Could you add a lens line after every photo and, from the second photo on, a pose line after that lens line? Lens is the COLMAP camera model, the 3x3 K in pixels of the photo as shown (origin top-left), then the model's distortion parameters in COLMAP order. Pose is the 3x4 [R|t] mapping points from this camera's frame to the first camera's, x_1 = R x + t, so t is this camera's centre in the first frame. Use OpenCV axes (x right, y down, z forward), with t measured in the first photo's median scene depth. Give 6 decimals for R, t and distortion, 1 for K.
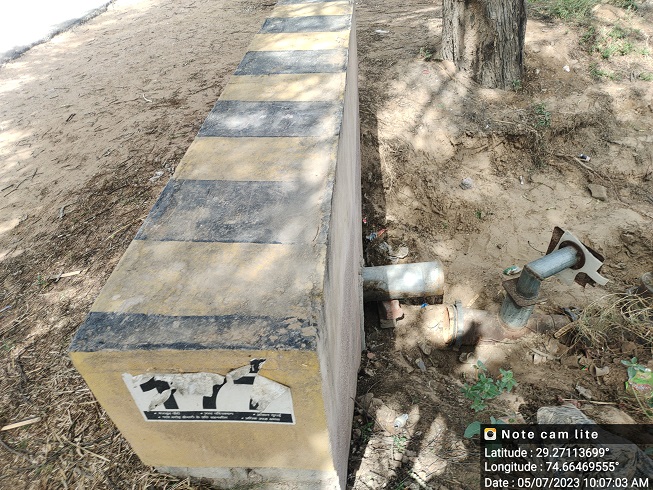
lens RADIAL K [[428.8, 0, 326.5], [0, 428.8, 245.0], [0, 0, 1]] dist [0.038353, -0.083779]
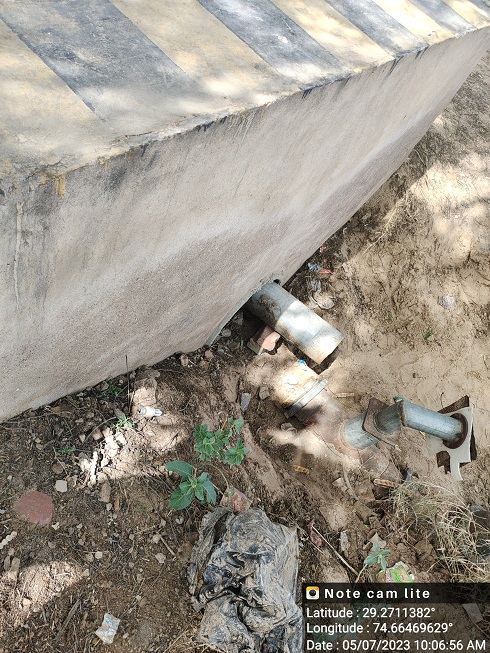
lens RADIAL K [[428.8, 0, 245.0], [0, 428.8, 326.5], [0, 0, 1]] dist [0.038353, -0.083779]
pose [[0.730466, 0.680995, -0.051626, 0.149622], [-0.659563, 0.723047, 0.205378, -0.023086], [0.177189, -0.115971, 0.977320, 0.108219]]
